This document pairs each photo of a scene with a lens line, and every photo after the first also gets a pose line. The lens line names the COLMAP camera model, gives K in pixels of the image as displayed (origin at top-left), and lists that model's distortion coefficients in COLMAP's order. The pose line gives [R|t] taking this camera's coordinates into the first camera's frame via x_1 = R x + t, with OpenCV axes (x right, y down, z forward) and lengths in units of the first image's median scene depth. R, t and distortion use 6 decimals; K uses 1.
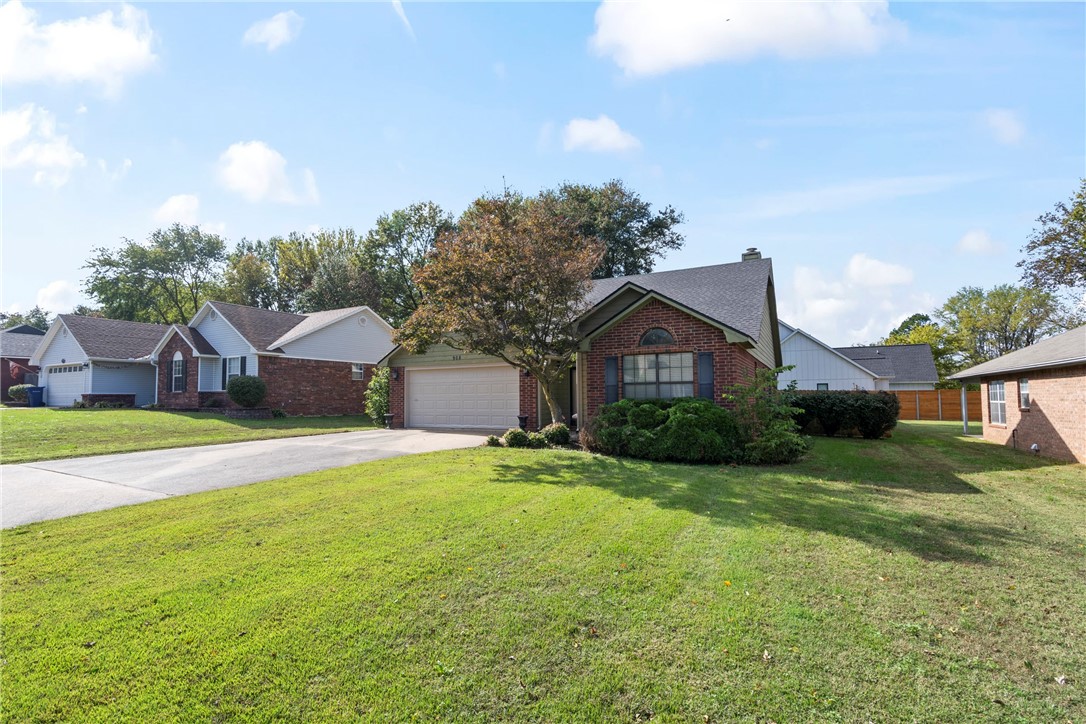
lens RADIAL K [[504.2, 0, 545.3], [0, 504.2, 376.1], [0, 0, 1]] dist [-0.000720, -0.000311]
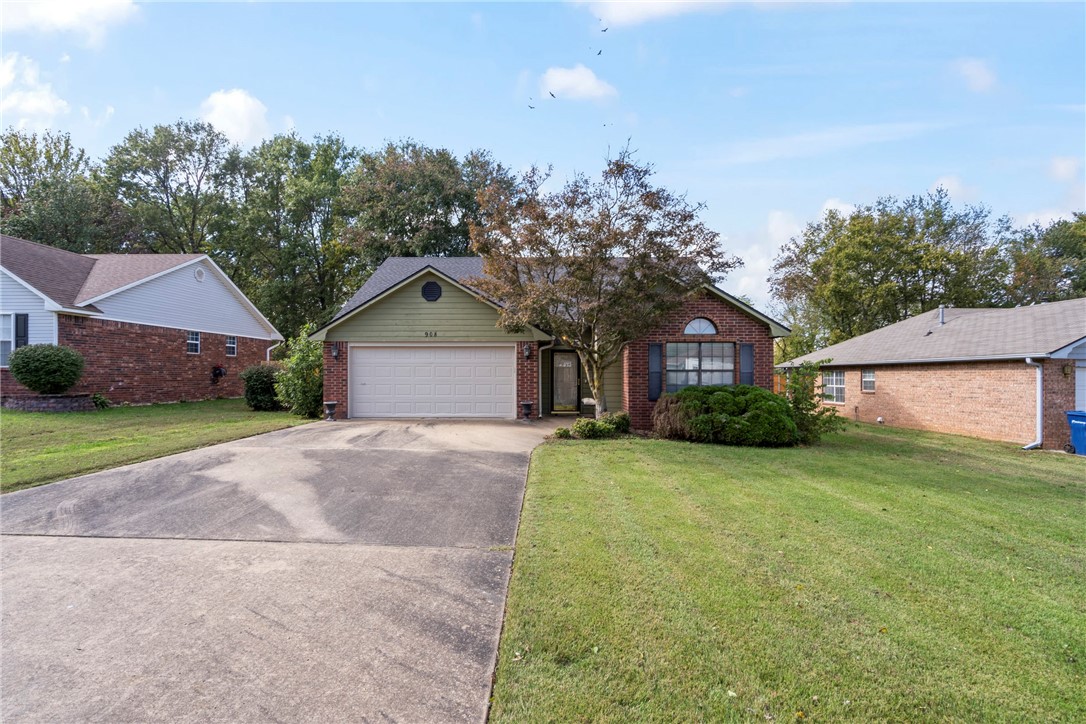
lens RADIAL K [[504.2, 0, 545.3], [0, 504.2, 376.1], [0, 0, 1]] dist [-0.000720, -0.000311]
pose [[0.886819, 0.007924, 0.462049, -0.304391], [-0.028662, 0.998871, 0.037882, -0.003149], [-0.461227, -0.046838, 0.886045, 0.125652]]
